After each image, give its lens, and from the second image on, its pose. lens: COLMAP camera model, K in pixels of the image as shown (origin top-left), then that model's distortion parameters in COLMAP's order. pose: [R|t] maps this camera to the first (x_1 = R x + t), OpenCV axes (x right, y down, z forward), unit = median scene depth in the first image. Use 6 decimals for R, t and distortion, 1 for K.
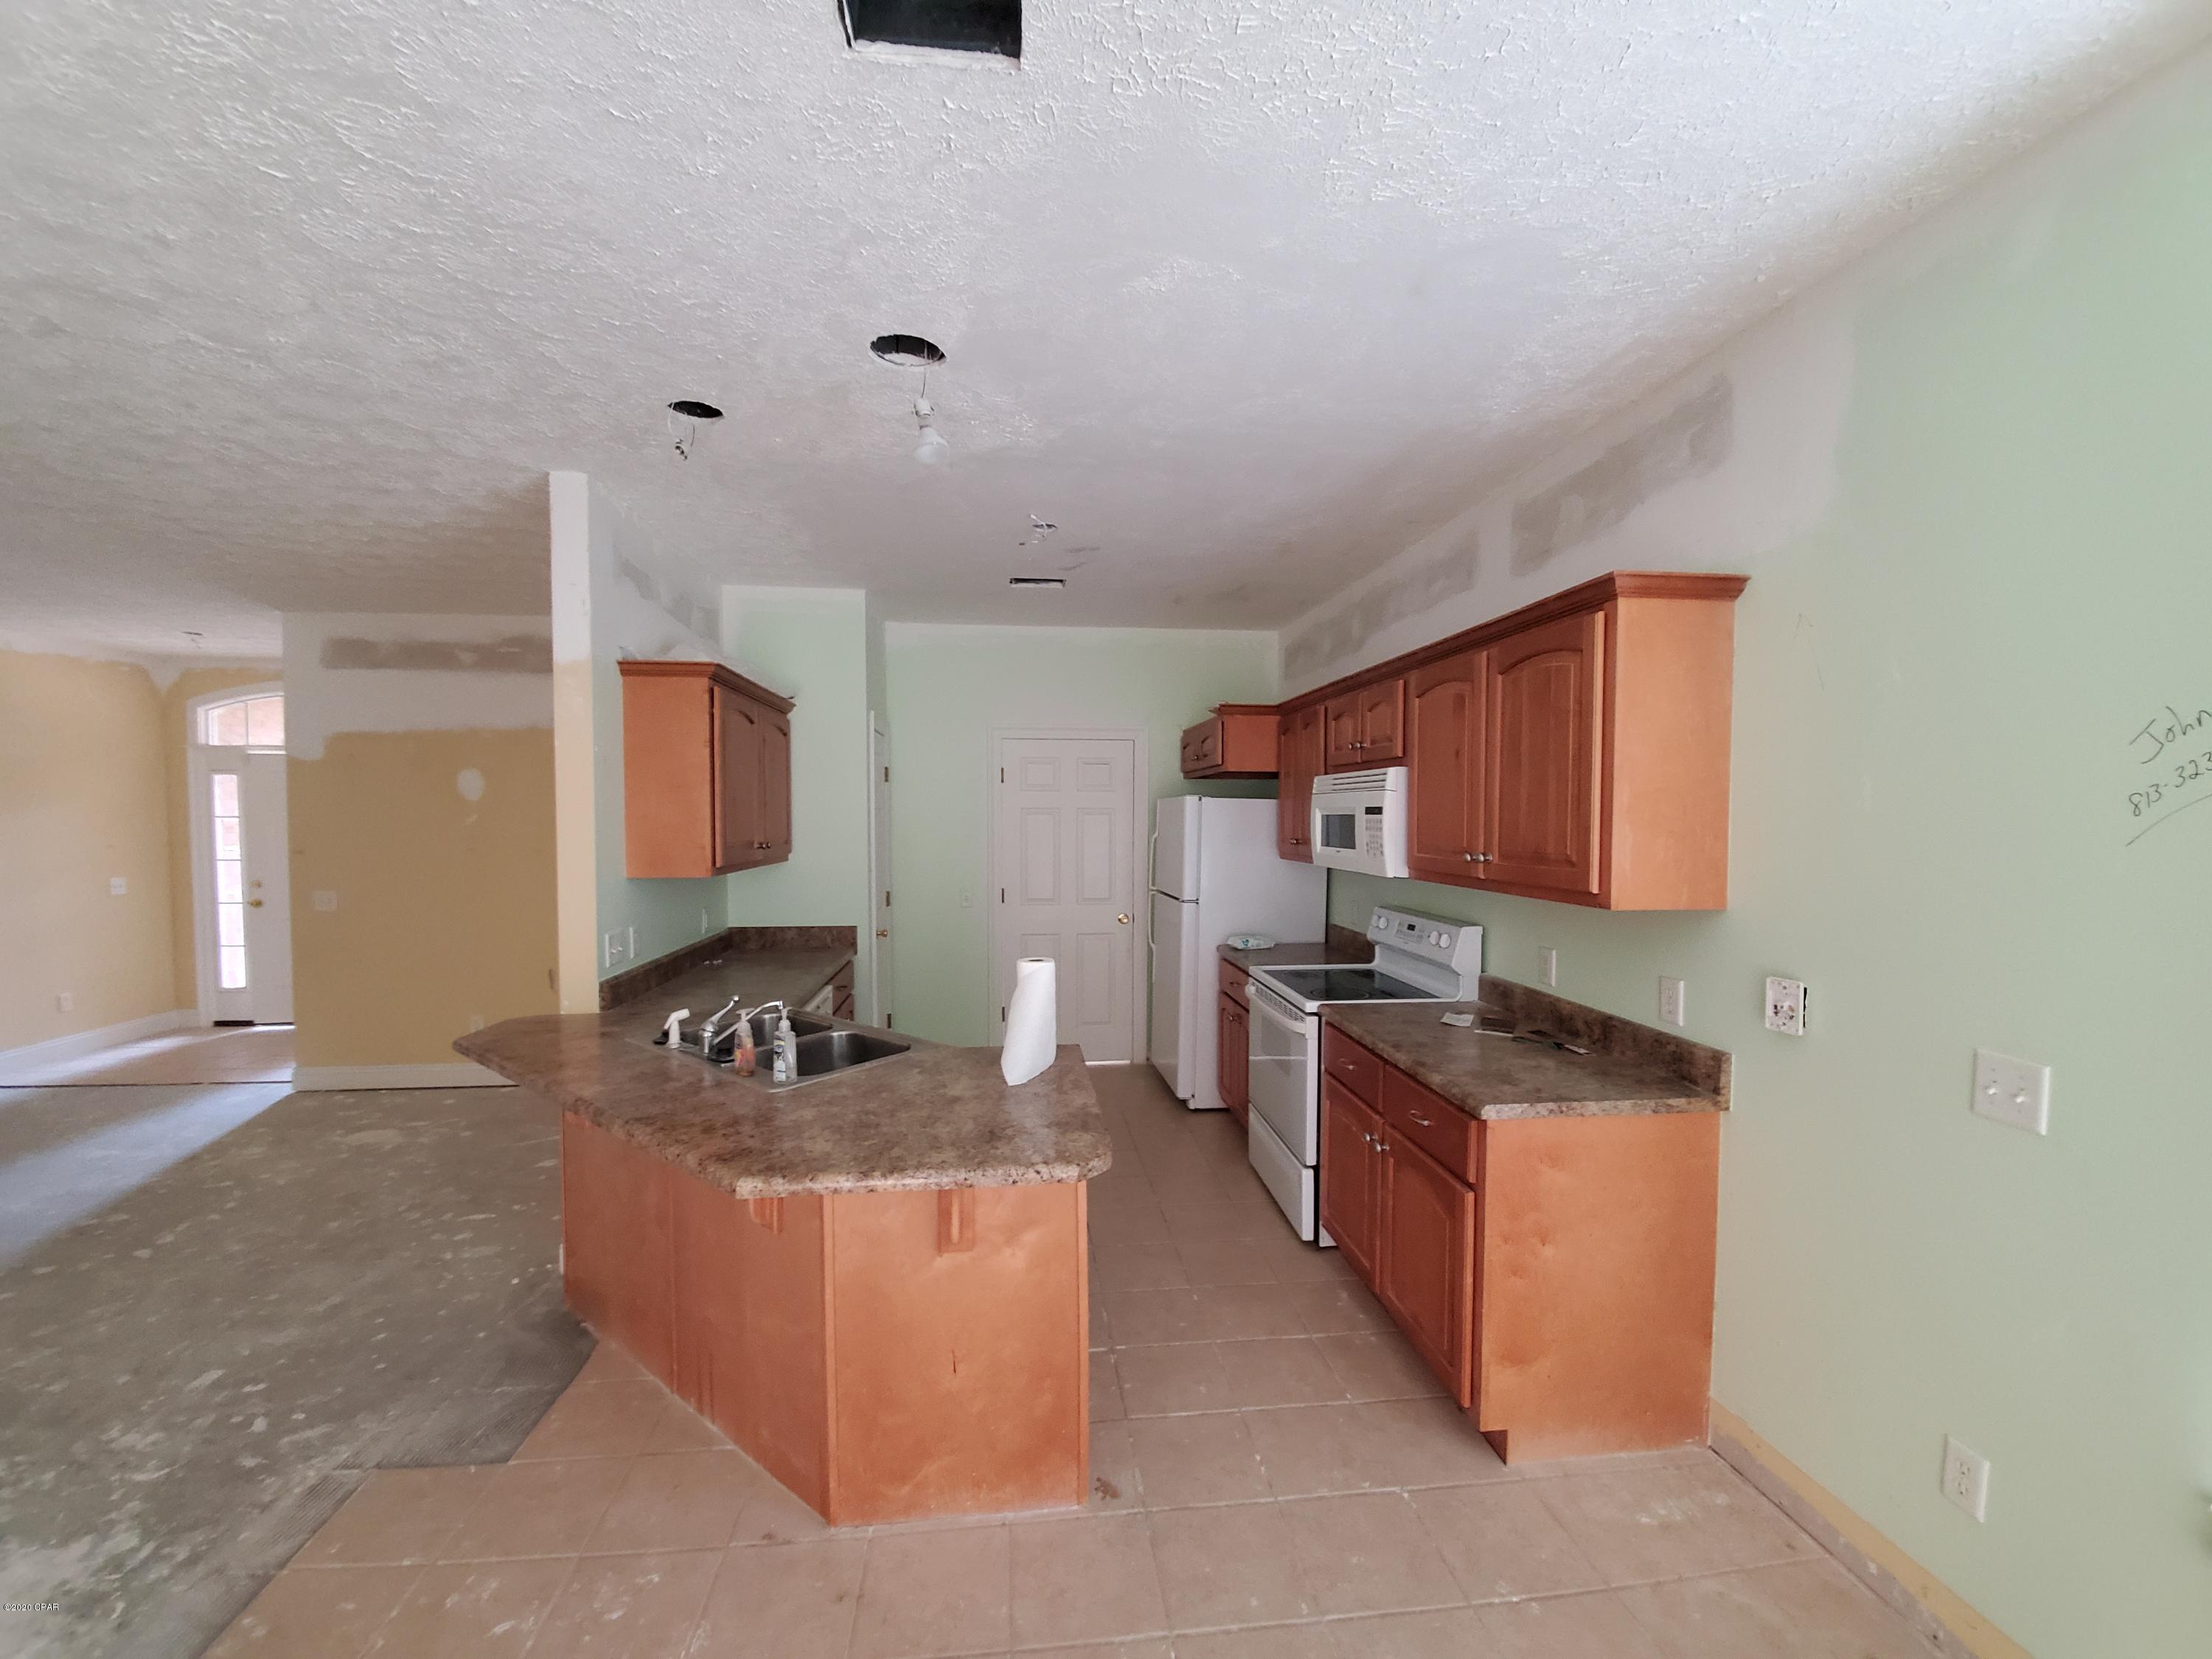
lens RADIAL K [[891.4, 0, 1096.8], [0, 891.4, 845.6], [0, 0, 1]] dist [0.022034, -0.019450]
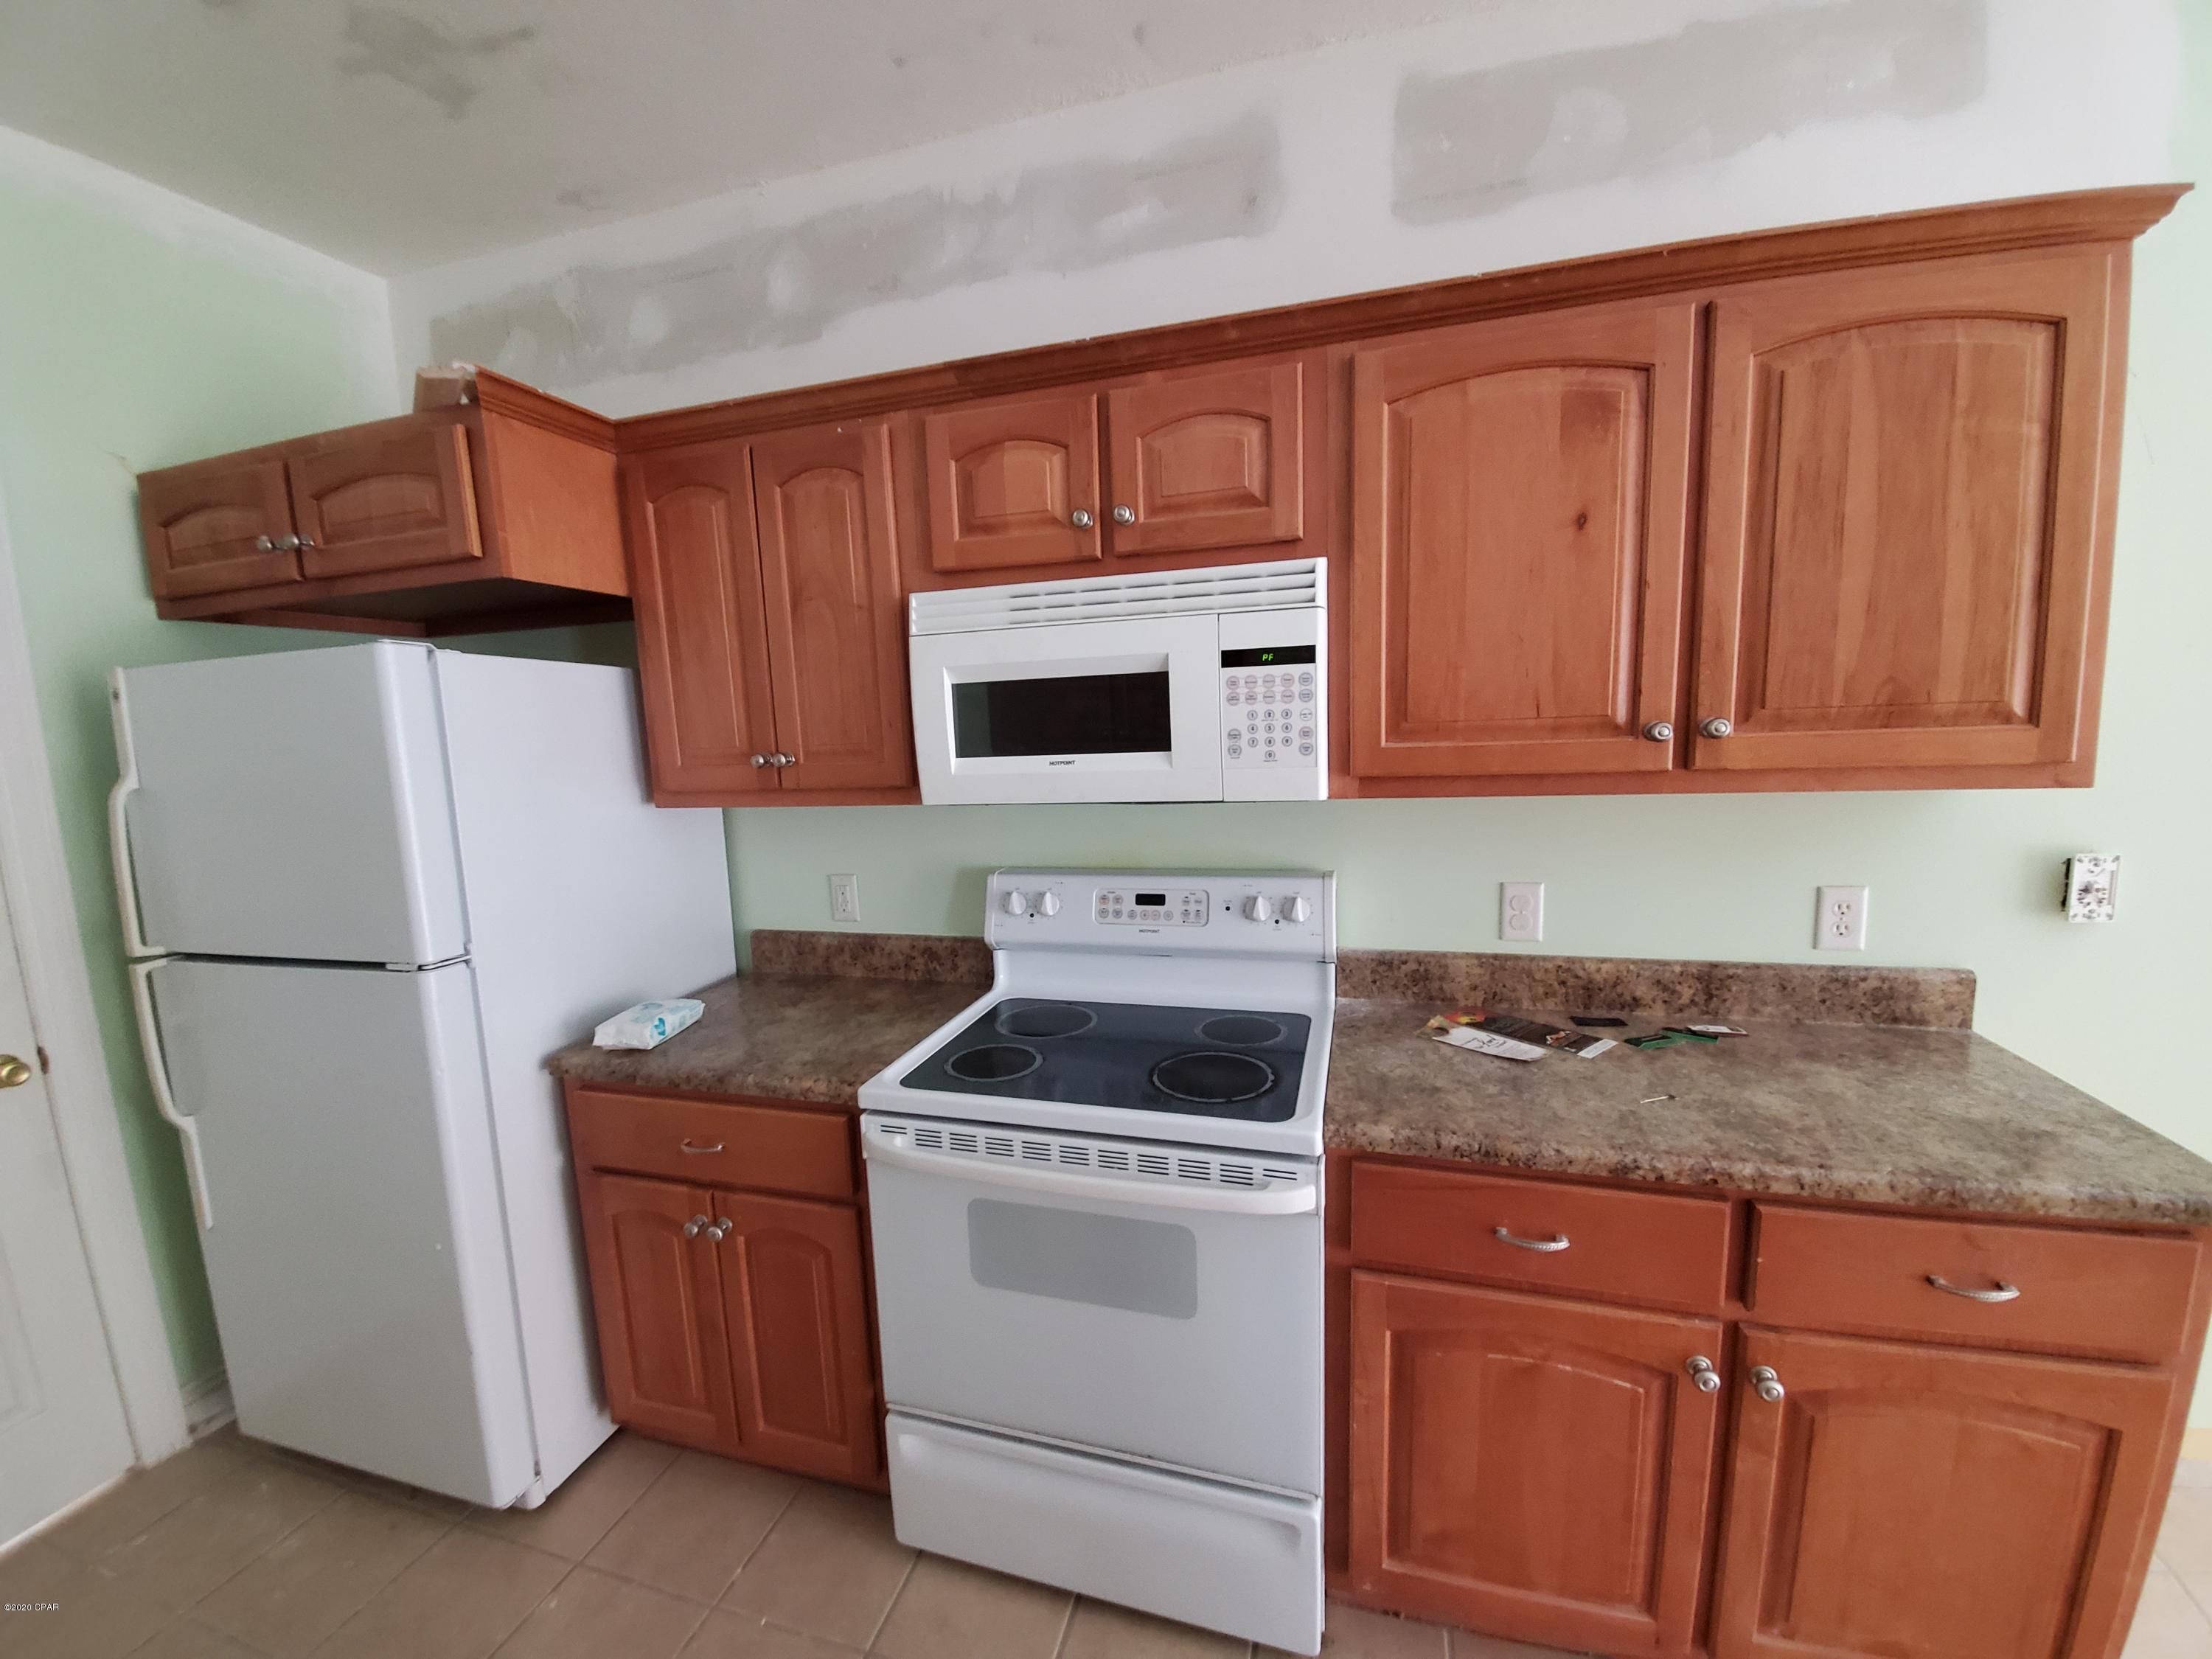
lens RADIAL K [[920.3, 0, 1099.4], [0, 920.3, 837.5], [0, 0, 1]] dist [0.000907, -0.008350]
pose [[0.390898, -0.143038, 0.909252, -0.129522], [0.075784, 0.989499, 0.123082, -0.010575], [-0.917309, 0.020794, 0.397633, 0.755408]]
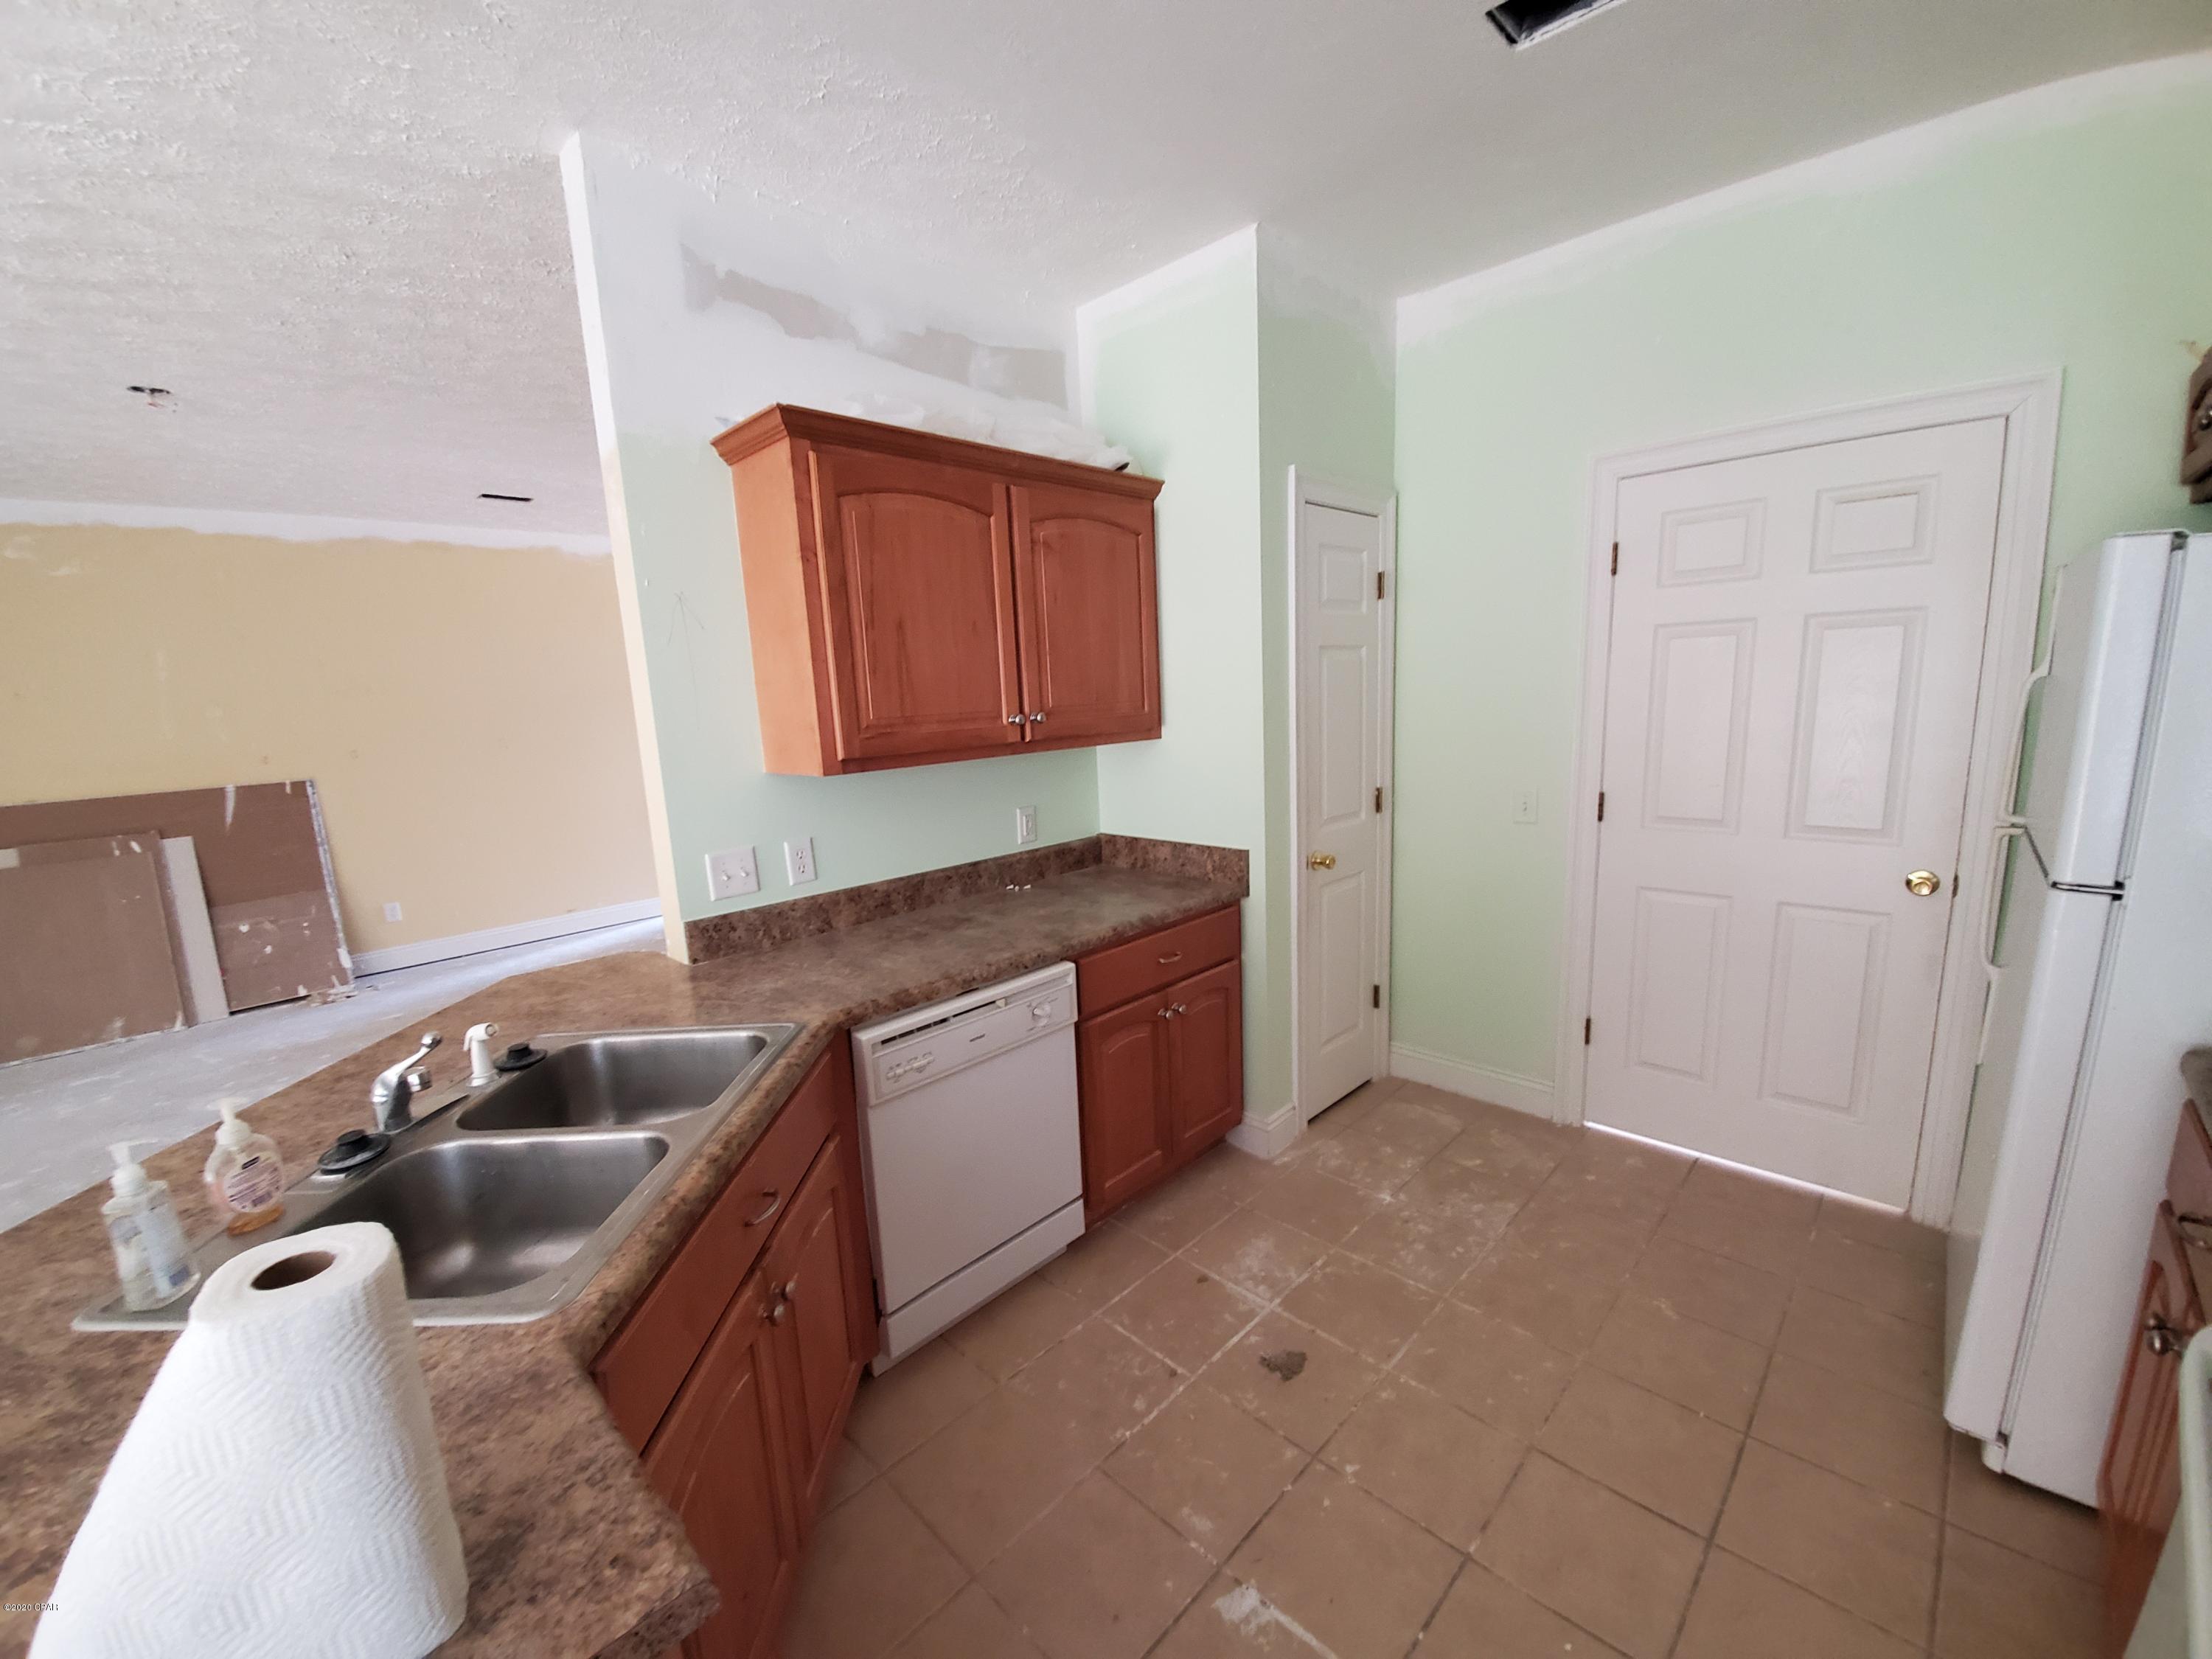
lens RADIAL K [[891.4, 0, 1096.8], [0, 891.4, 845.6], [0, 0, 1]] dist [0.022034, -0.019450]
pose [[0.632949, 0.107385, -0.766710, 0.146844], [0.019323, 0.987834, 0.154307, -0.008268], [0.773952, -0.112483, 0.623174, 0.648430]]
